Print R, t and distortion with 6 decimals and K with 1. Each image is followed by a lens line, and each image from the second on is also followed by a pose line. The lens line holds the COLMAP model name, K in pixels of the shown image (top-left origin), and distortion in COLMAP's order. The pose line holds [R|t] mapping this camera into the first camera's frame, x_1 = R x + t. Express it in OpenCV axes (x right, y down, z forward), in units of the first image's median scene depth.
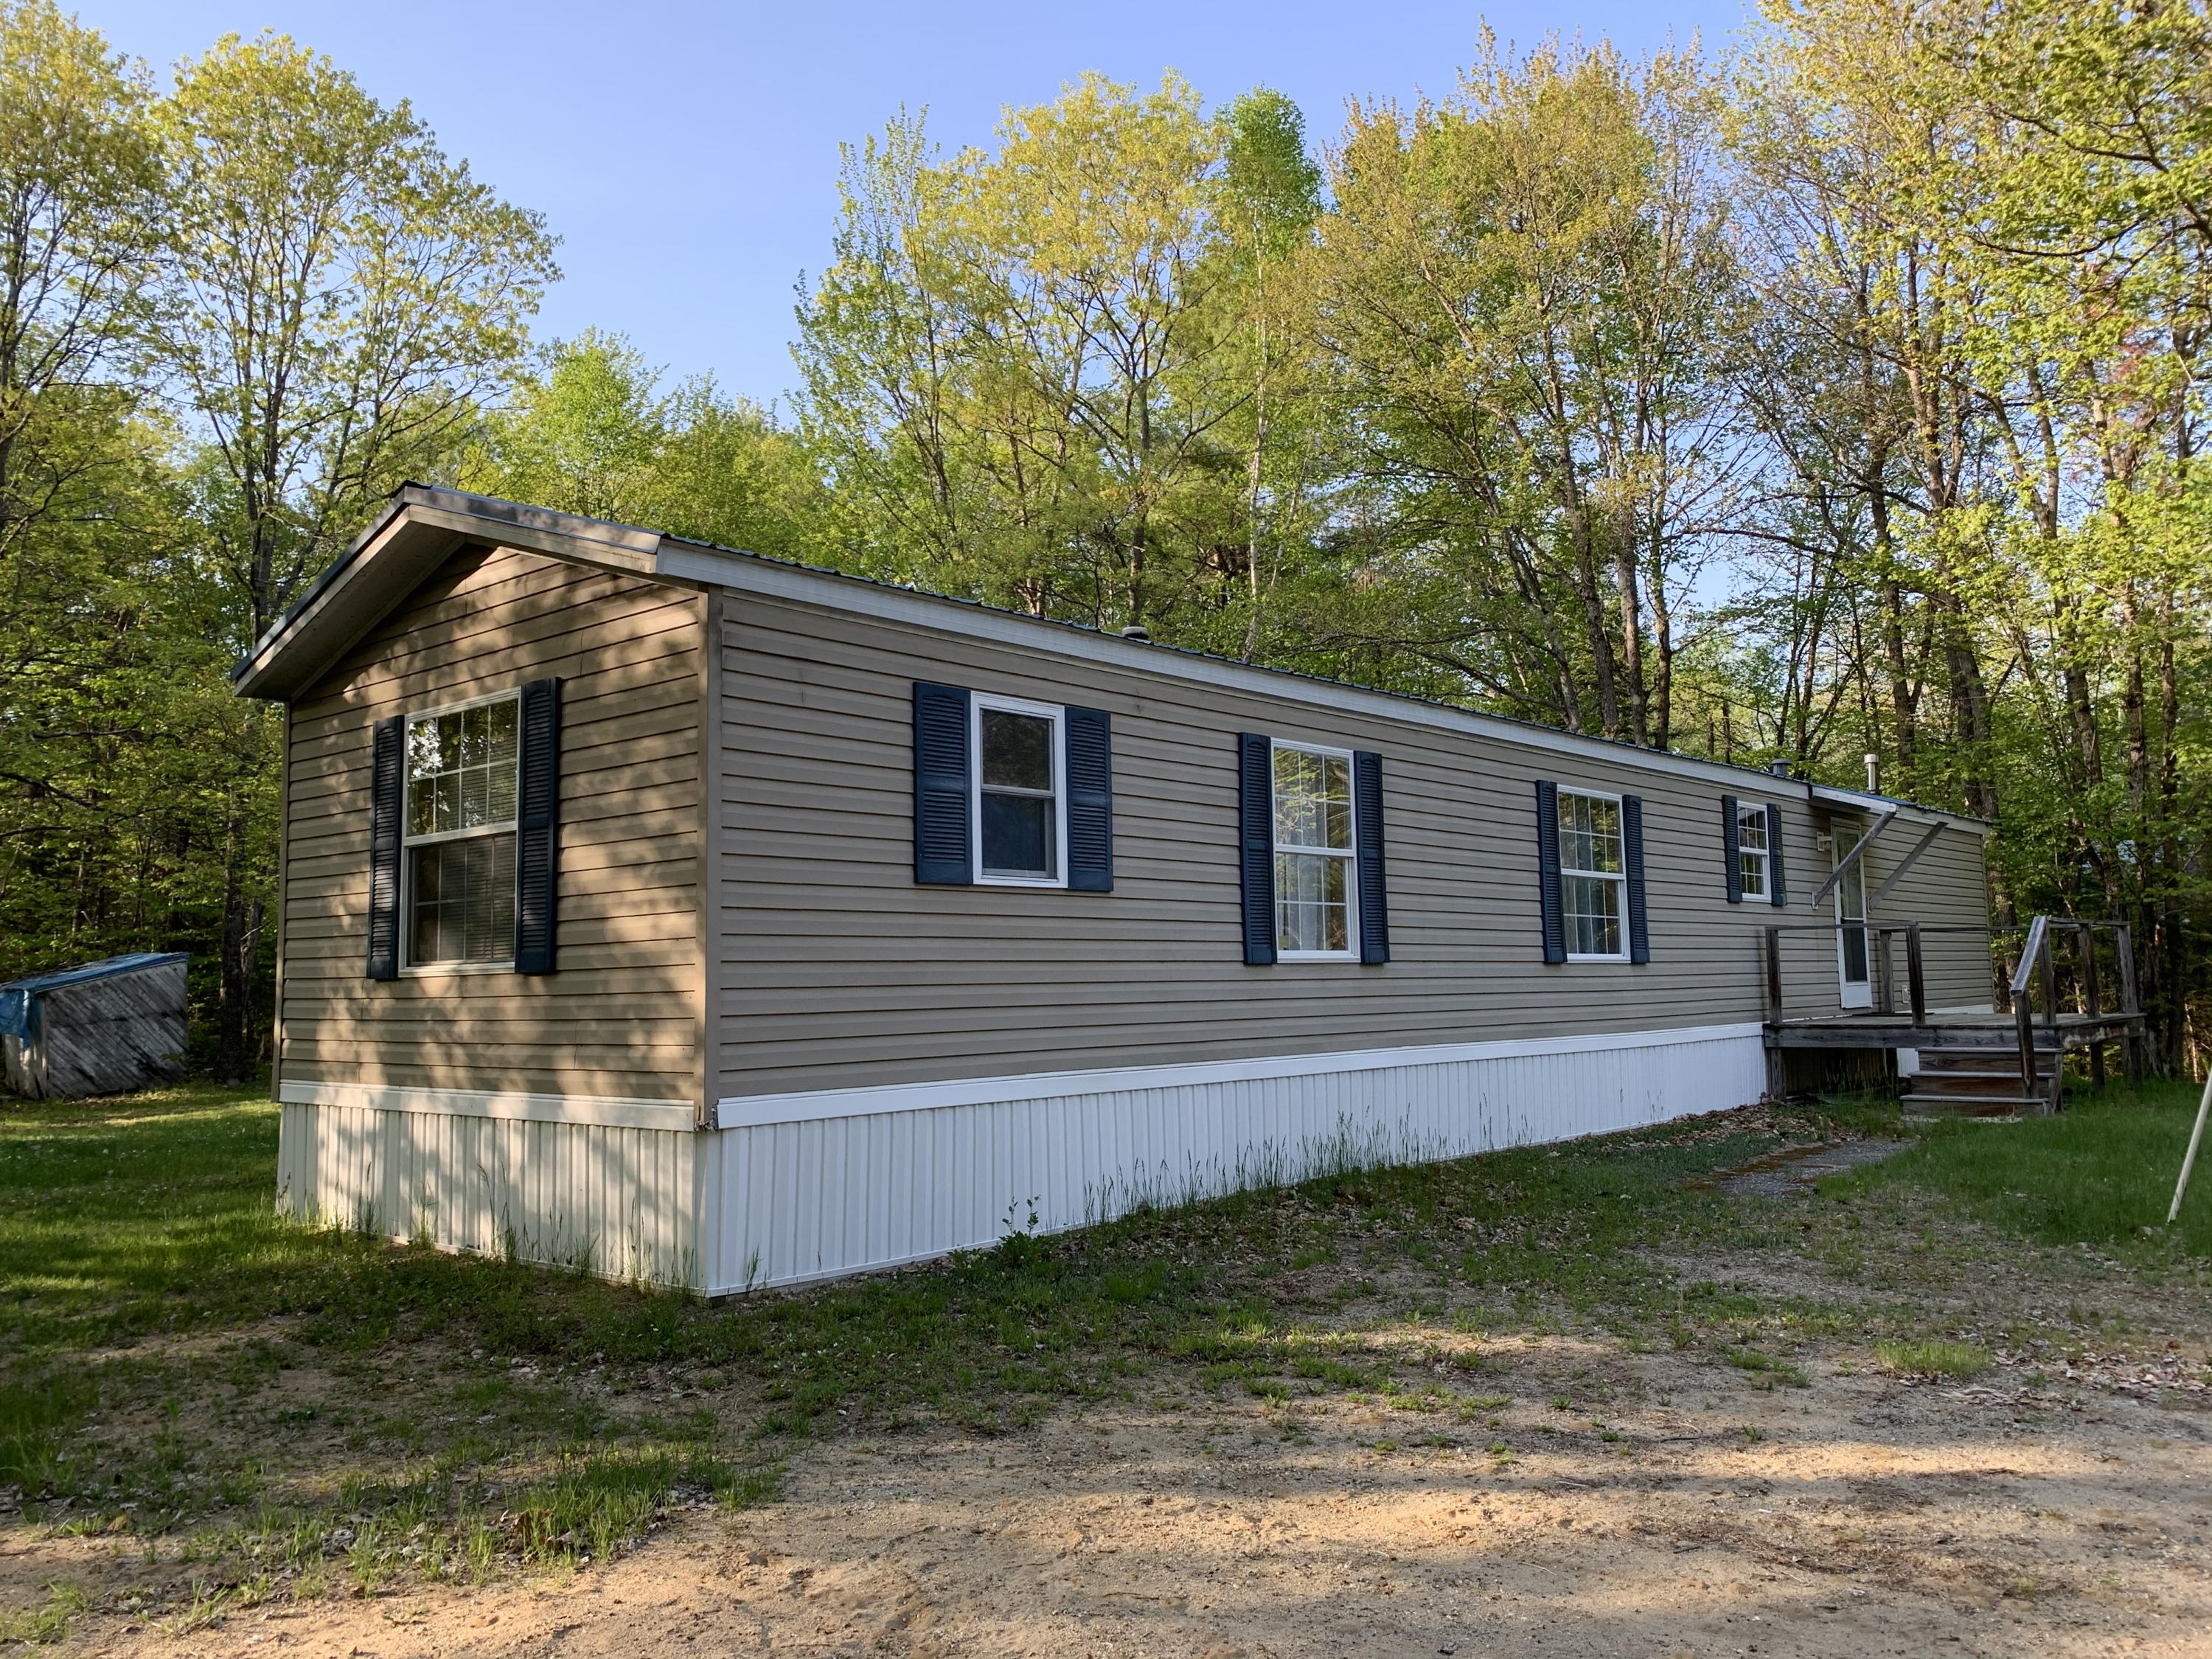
lens RADIAL K [[1685.8, 0, 1112.4], [0, 1685.8, 820.9], [0, 0, 1]] dist [0.055476, -0.074711]
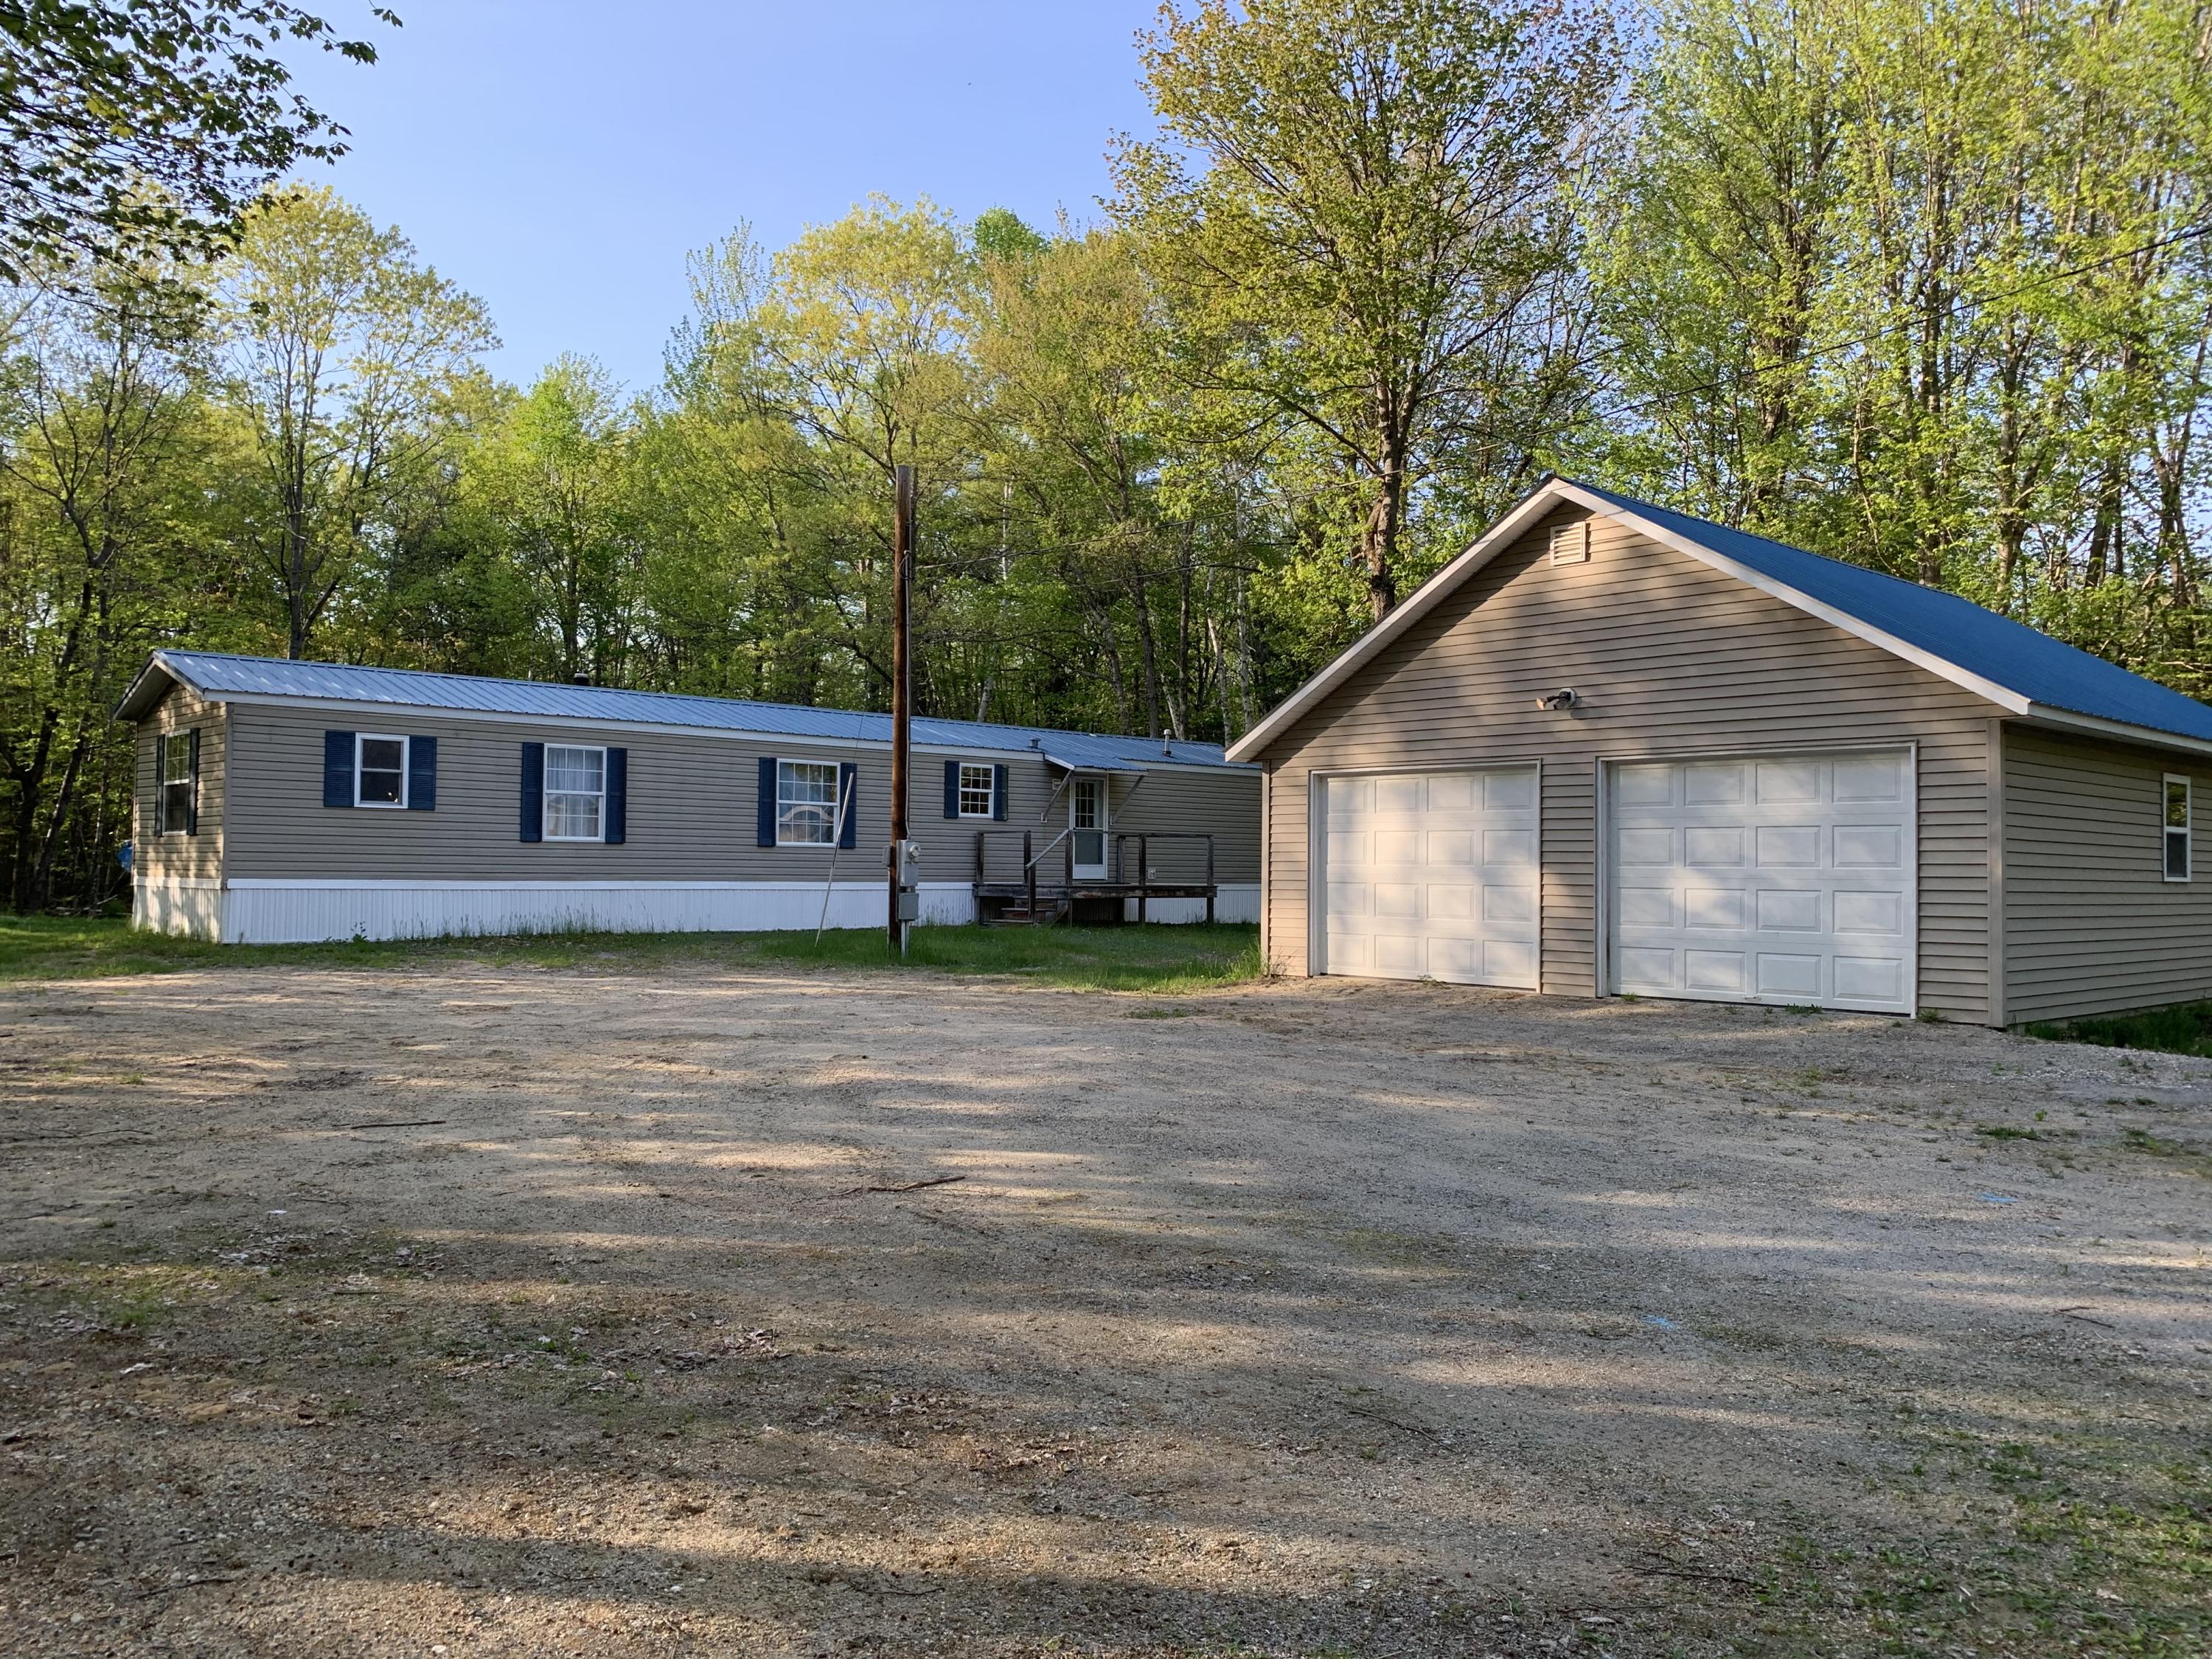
lens RADIAL K [[1685.8, 0, 1100.7], [0, 1685.8, 836.1], [0, 0, 1]] dist [0.055476, -0.074711]
pose [[0.993691, 0.024610, -0.109416, 1.194043], [-0.016628, 0.997174, 0.073270, -0.114086], [0.110910, -0.070988, 0.991292, -1.318877]]
